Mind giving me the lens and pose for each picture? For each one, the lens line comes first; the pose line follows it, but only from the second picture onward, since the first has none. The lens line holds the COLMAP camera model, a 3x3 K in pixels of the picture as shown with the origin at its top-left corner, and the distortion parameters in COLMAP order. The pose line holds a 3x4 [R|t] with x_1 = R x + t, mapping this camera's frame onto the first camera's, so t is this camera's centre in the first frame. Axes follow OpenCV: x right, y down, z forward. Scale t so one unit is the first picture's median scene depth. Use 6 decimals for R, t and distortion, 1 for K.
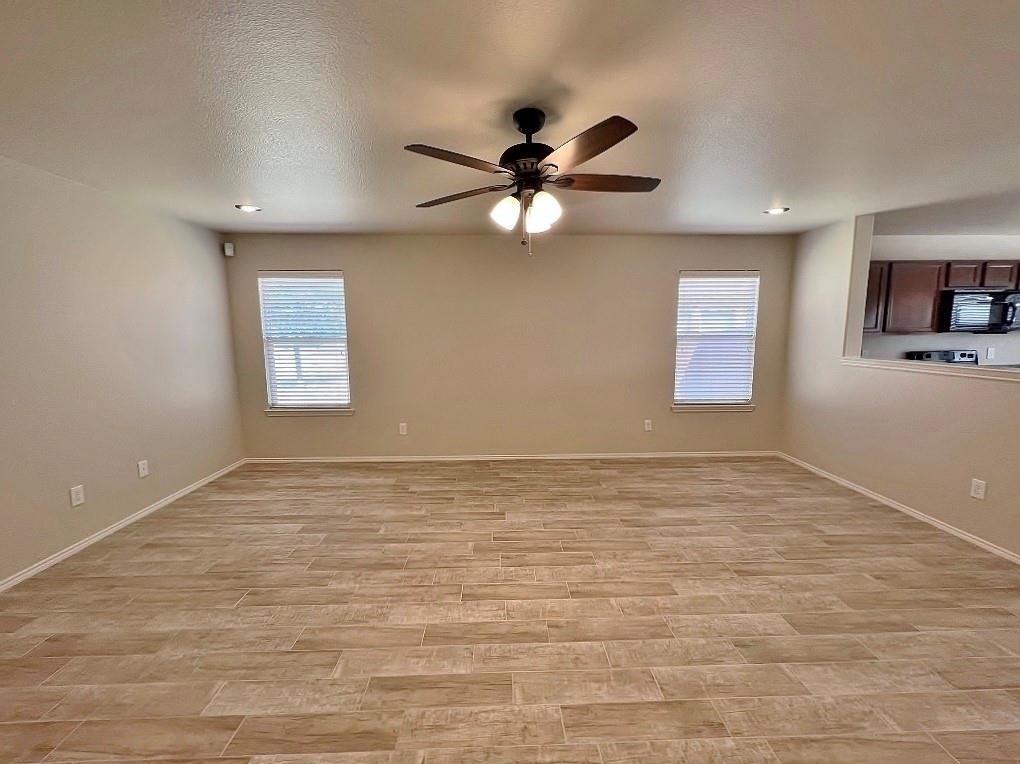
lens RADIAL K [[409.5, 0, 508.2], [0, 409.5, 380.6], [0, 0, 1]] dist [0.001341, 0.000386]
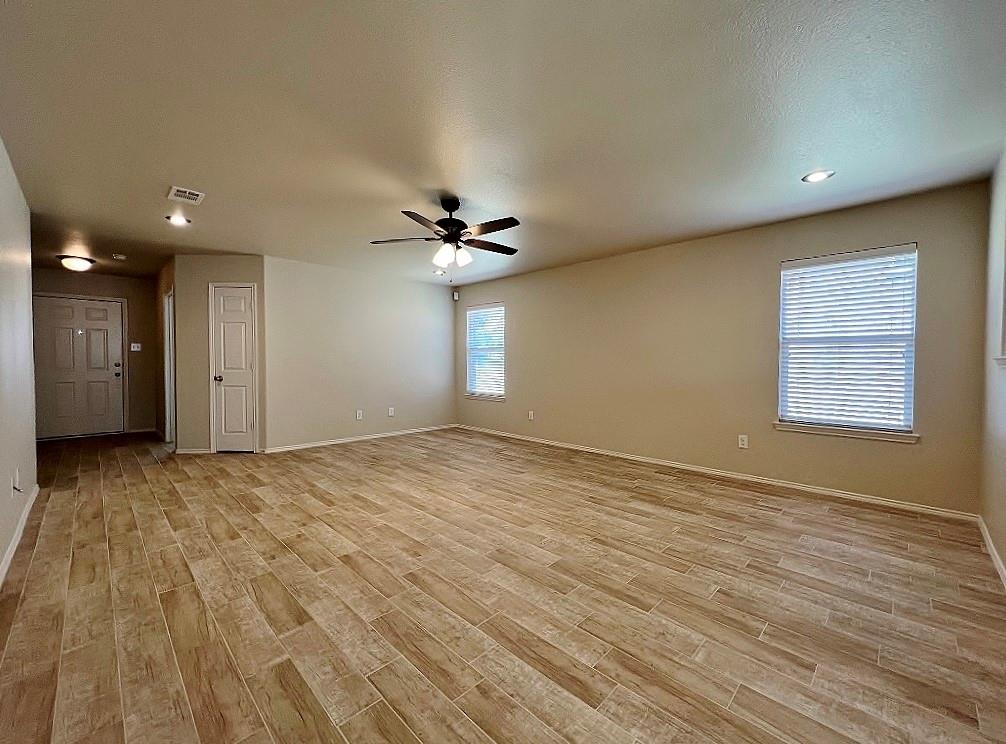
lens RADIAL K [[407.5, 0, 501.8], [0, 407.5, 371.5], [0, 0, 1]] dist [0.001779, -0.000074]
pose [[0.687798, 0.024765, -0.725479, 0.791107], [-0.096297, 0.993698, -0.057374, 0.077908], [0.719486, 0.109324, 0.685848, 0.024856]]
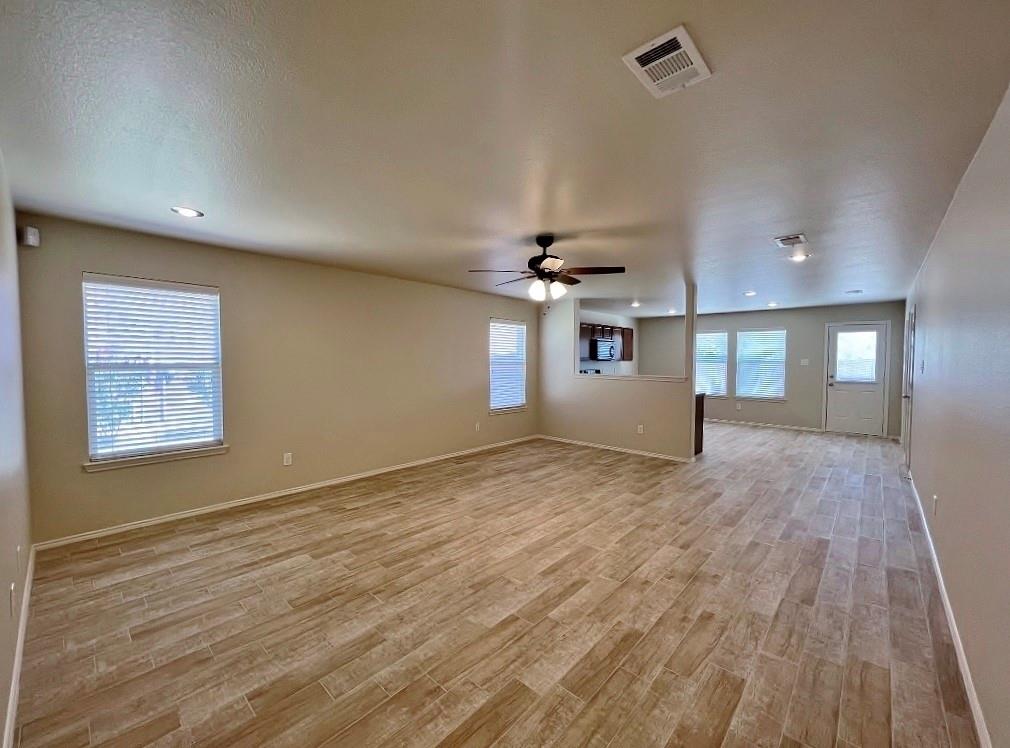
lens RADIAL K [[409.1, 0, 503.8], [0, 409.1, 373.5], [0, 0, 1]] dist [0.001779, -0.000074]
pose [[0.696258, -0.017905, 0.717568, -0.738945], [0.080702, 0.995303, -0.053471, 0.014961], [-0.713240, 0.095139, 0.694433, -0.035070]]
